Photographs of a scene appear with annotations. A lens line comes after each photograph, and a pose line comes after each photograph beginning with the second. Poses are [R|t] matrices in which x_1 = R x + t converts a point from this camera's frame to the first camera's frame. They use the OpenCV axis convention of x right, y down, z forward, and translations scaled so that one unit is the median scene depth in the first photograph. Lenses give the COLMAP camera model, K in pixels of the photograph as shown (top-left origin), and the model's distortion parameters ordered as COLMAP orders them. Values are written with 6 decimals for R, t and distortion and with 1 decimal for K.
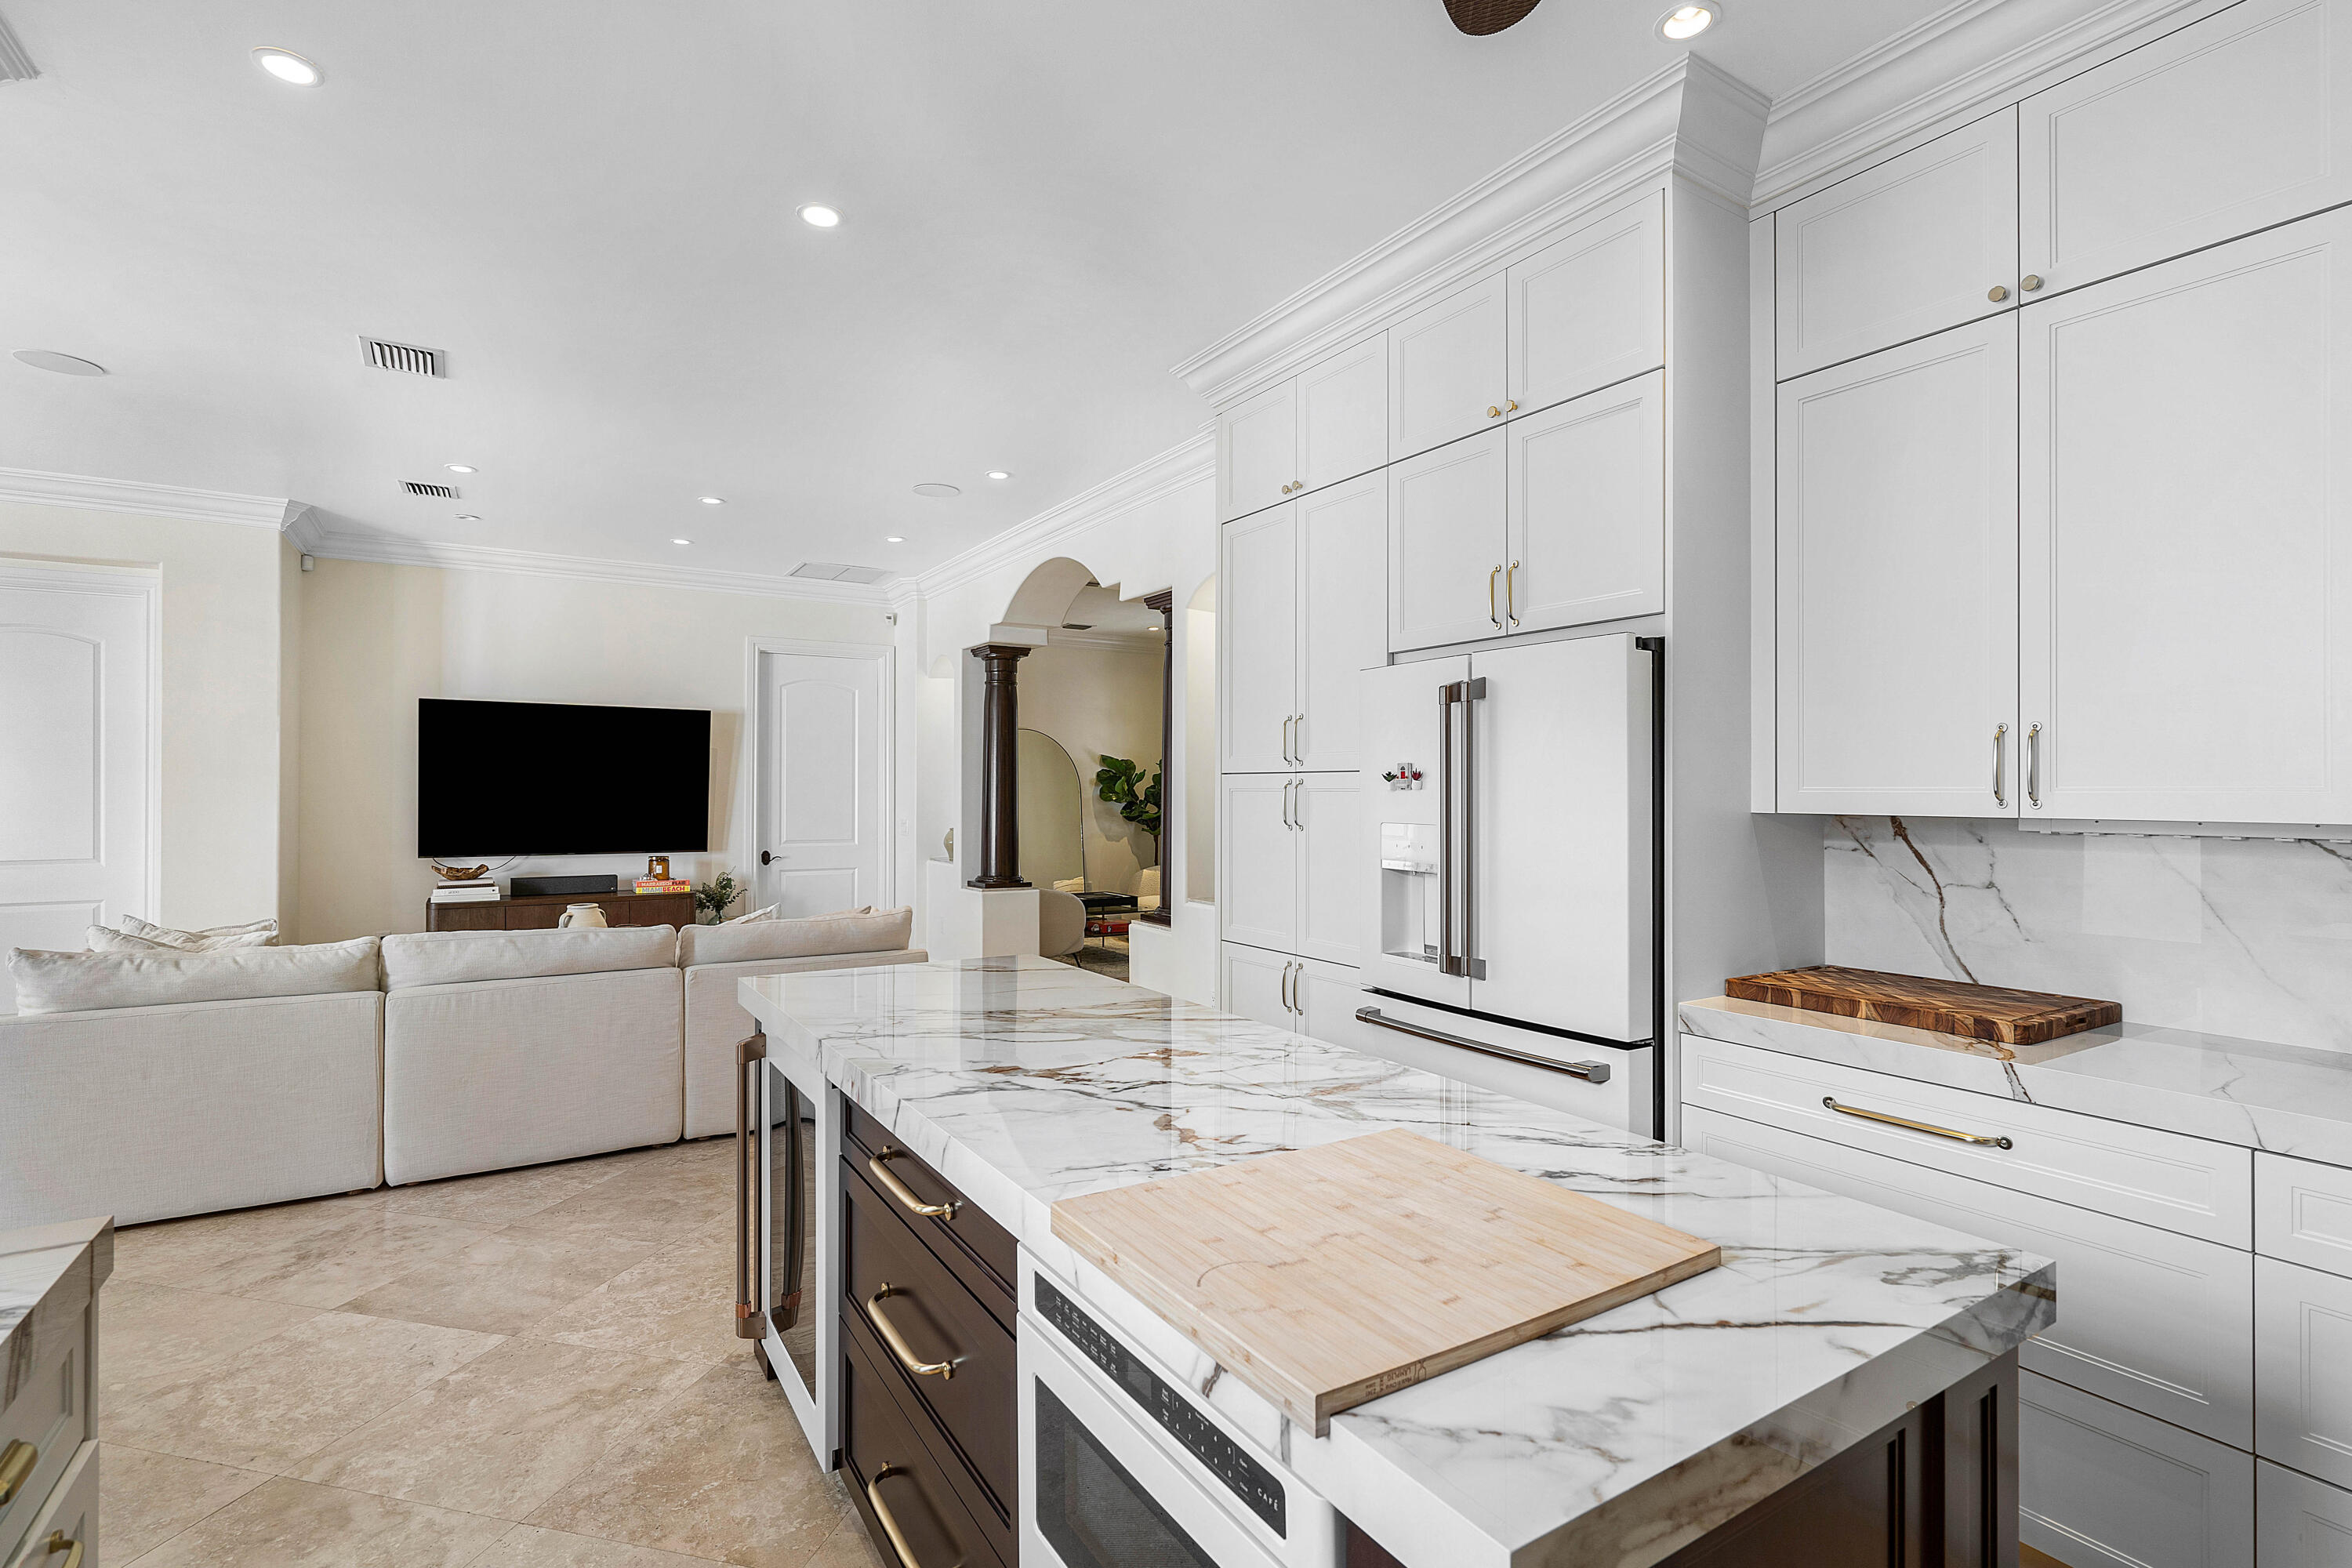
lens RADIAL K [[1091.9, 0, 1176.0], [0, 1091.9, 784.0], [0, 0, 1]] dist [0.000116, 0.000061]
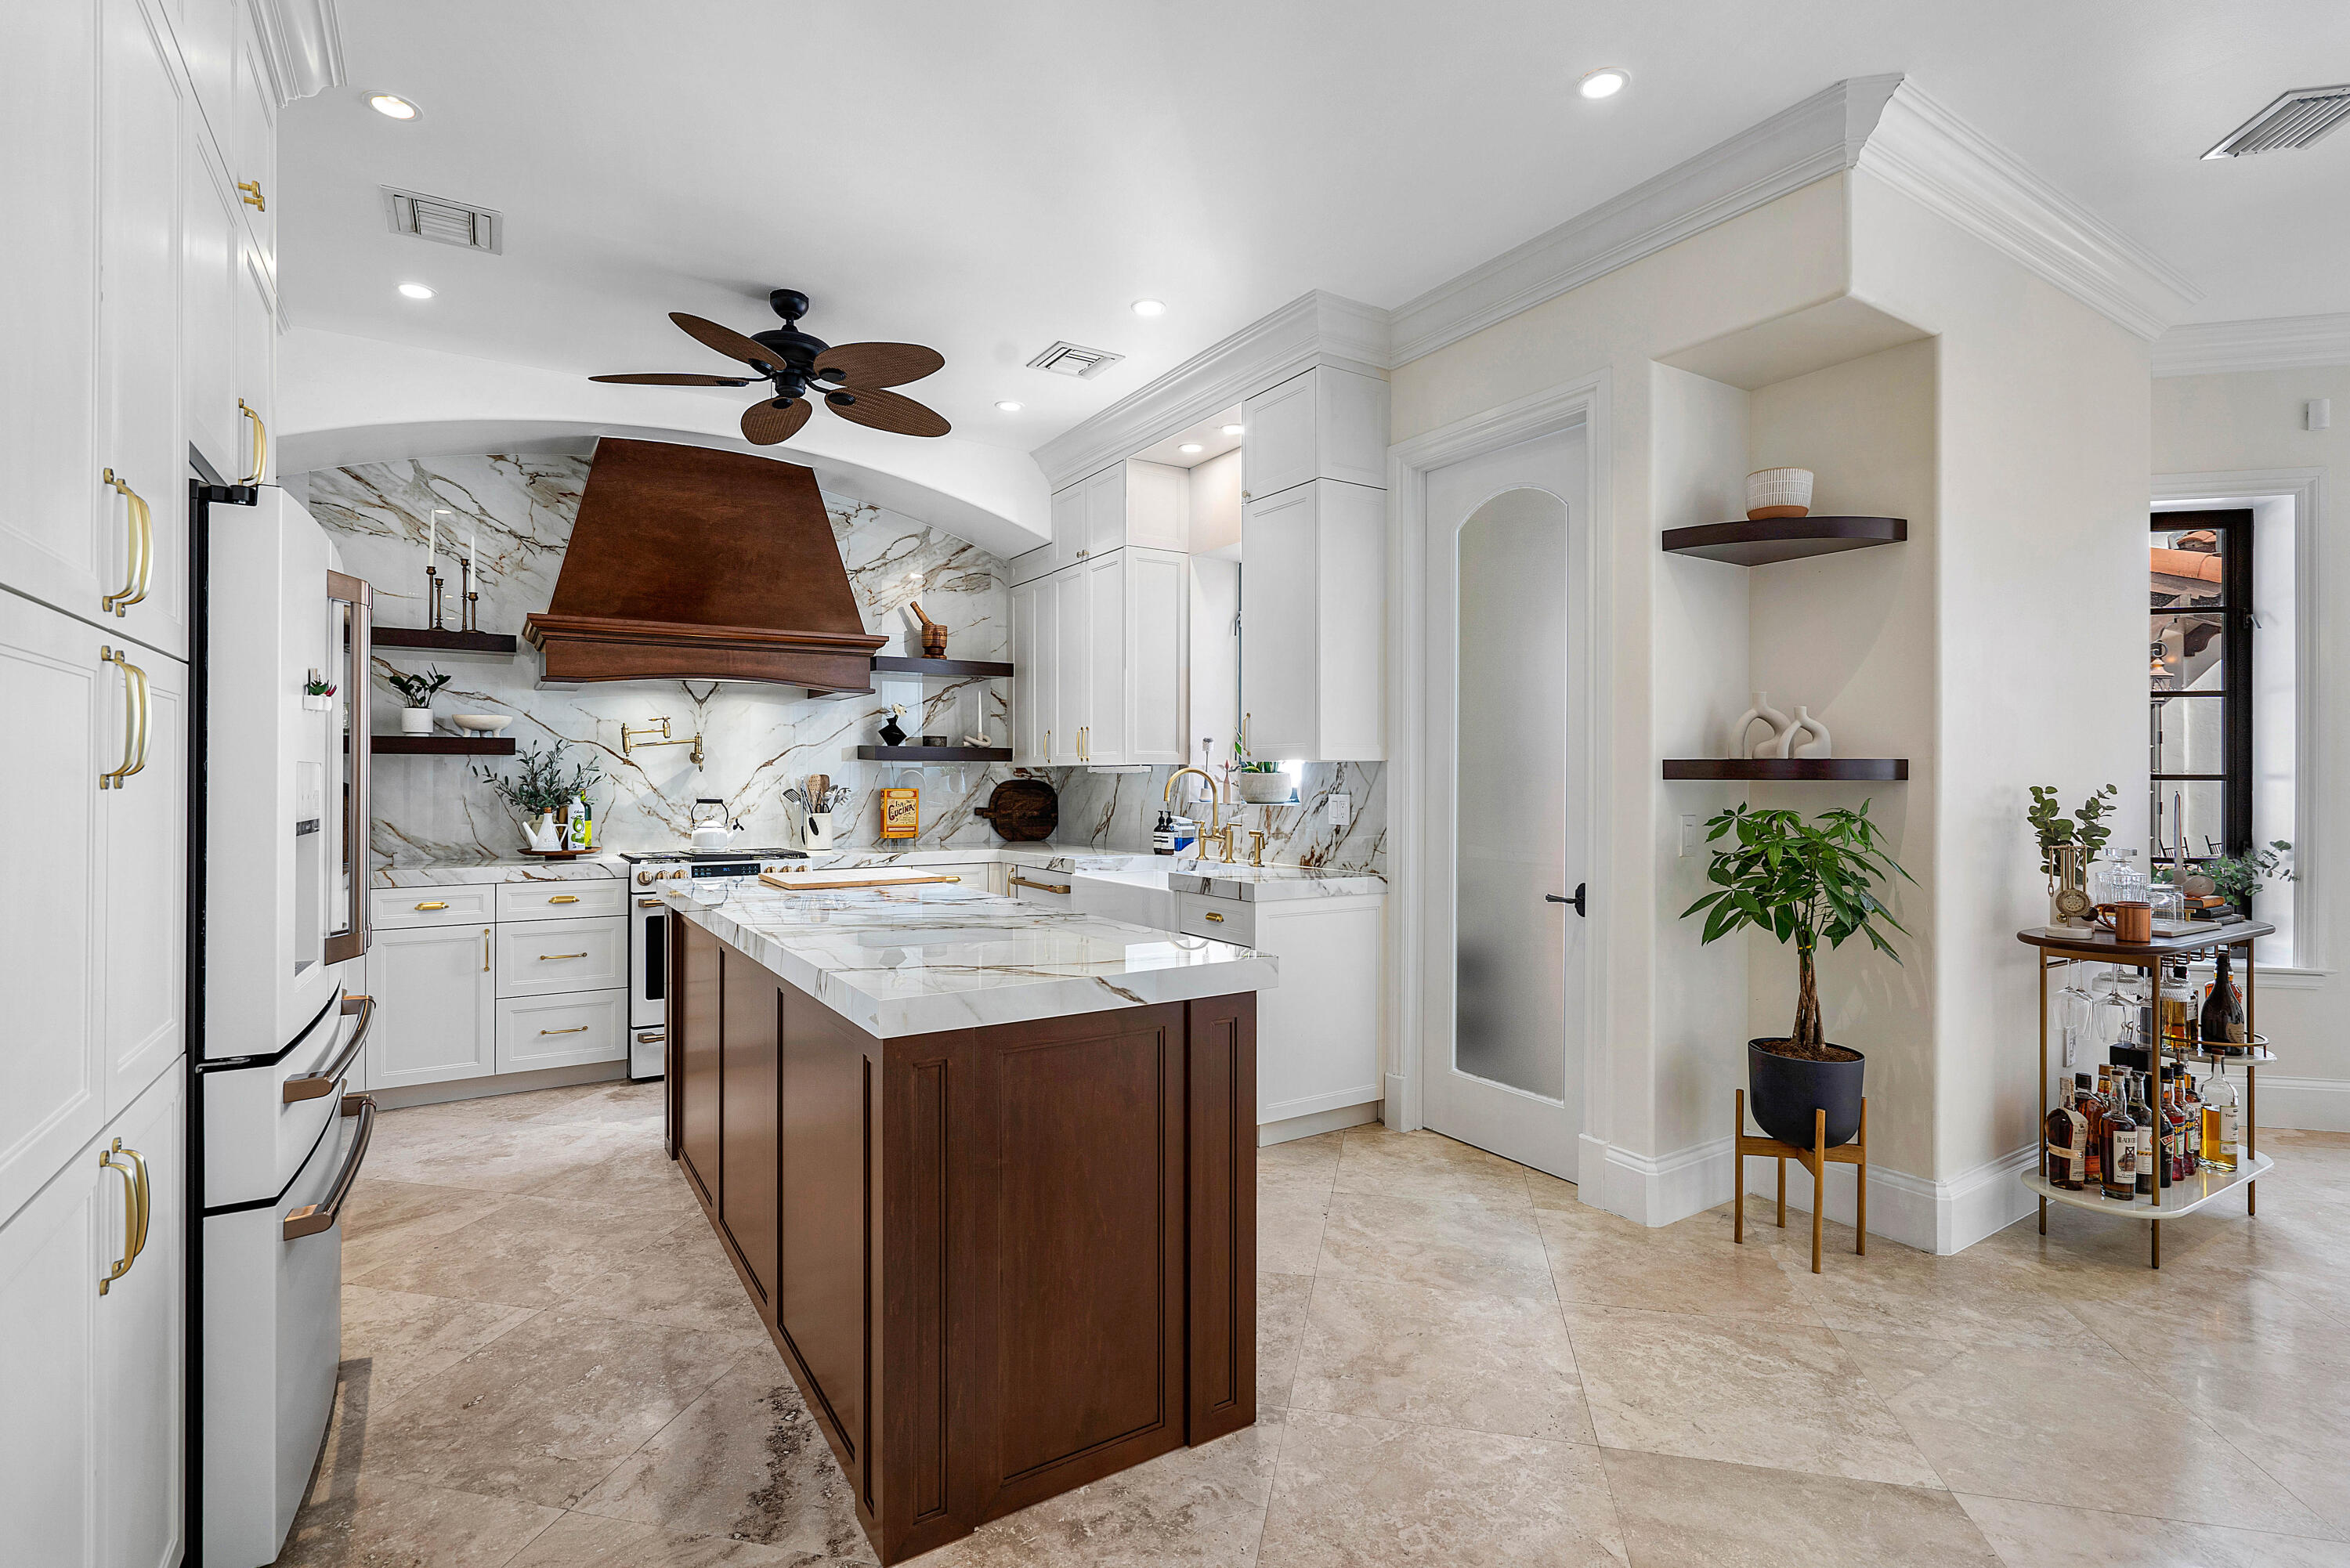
lens RADIAL K [[1118.0, 0, 1207.7], [0, 1118.0, 775.7], [0, 0, 1]] dist [-0.003808, 0.000090]
pose [[-0.999436, -0.000315, -0.033581, -0.310893], [0.000033, 0.999946, -0.010380, 0.053073], [0.033582, -0.010376, -0.999382, 1.751624]]
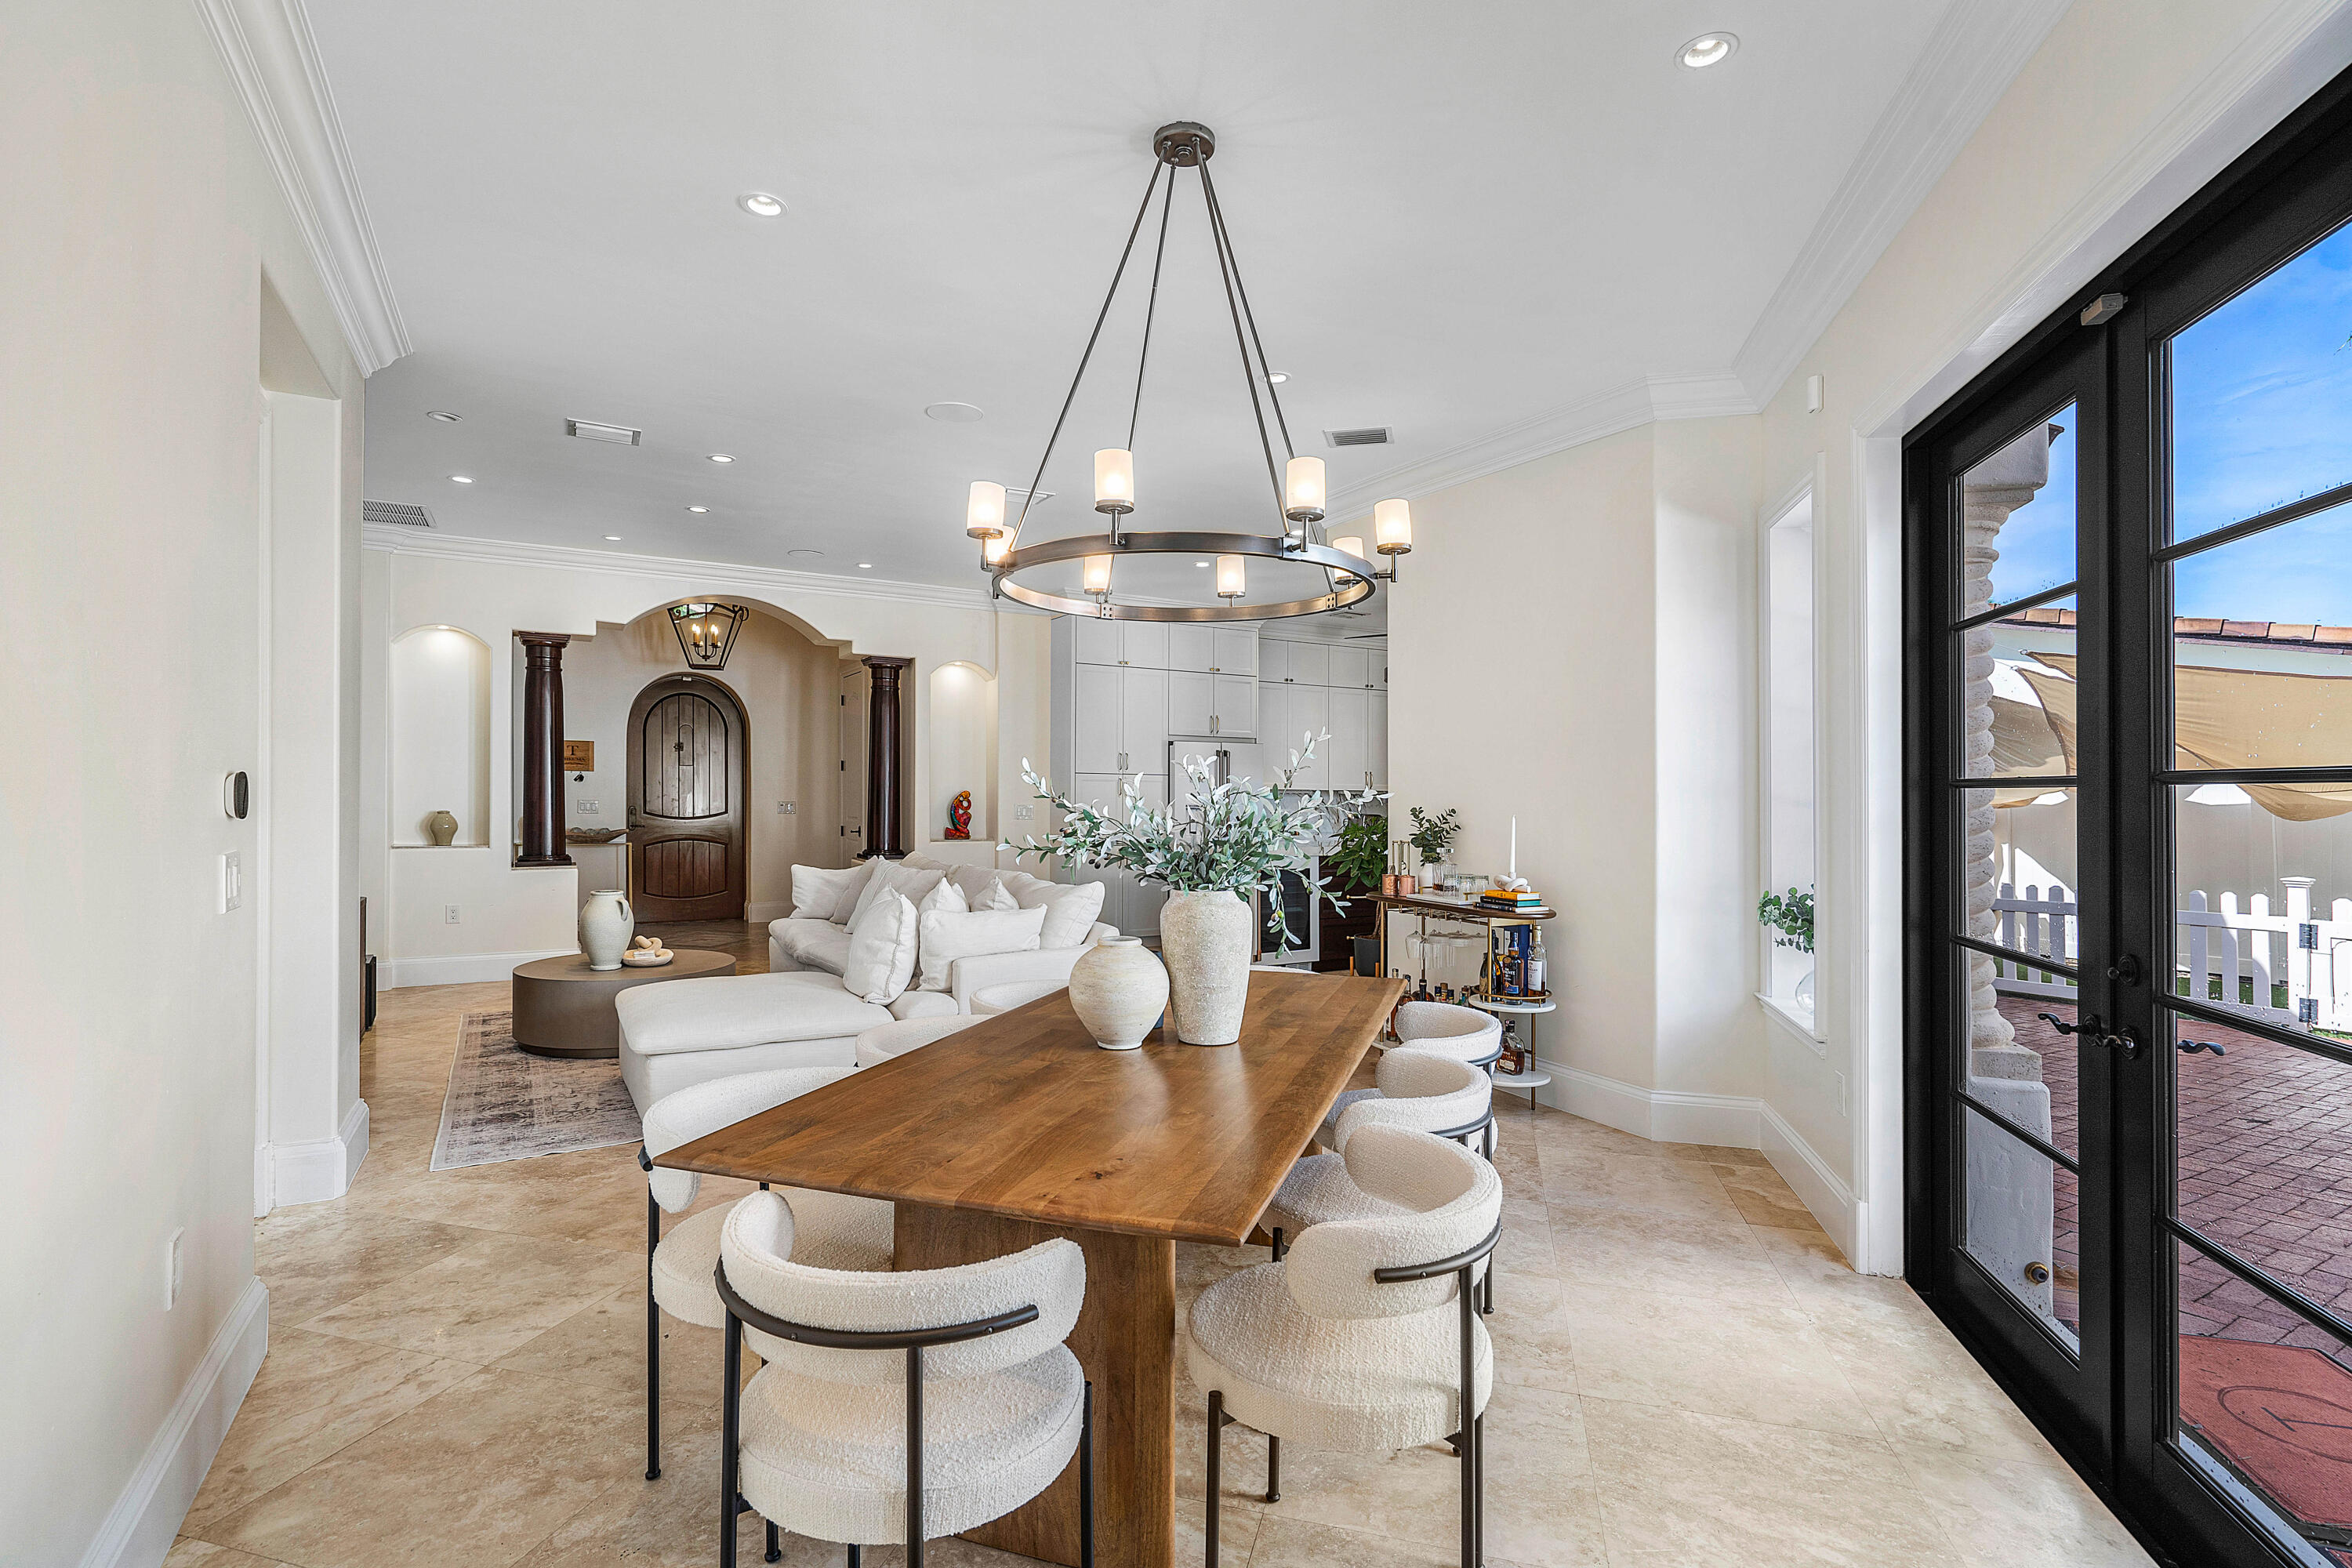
lens RADIAL K [[1086.2, 0, 1046.5], [0, 1086.2, 761.3], [0, 0, 1]] dist [0.001182, 0.000131]
pose [[0.122007, 0.026319, 0.992180, -3.092872], [-0.020759, 0.999497, -0.023961, 0.031447], [-0.992312, -0.017674, 0.122492, 1.094196]]
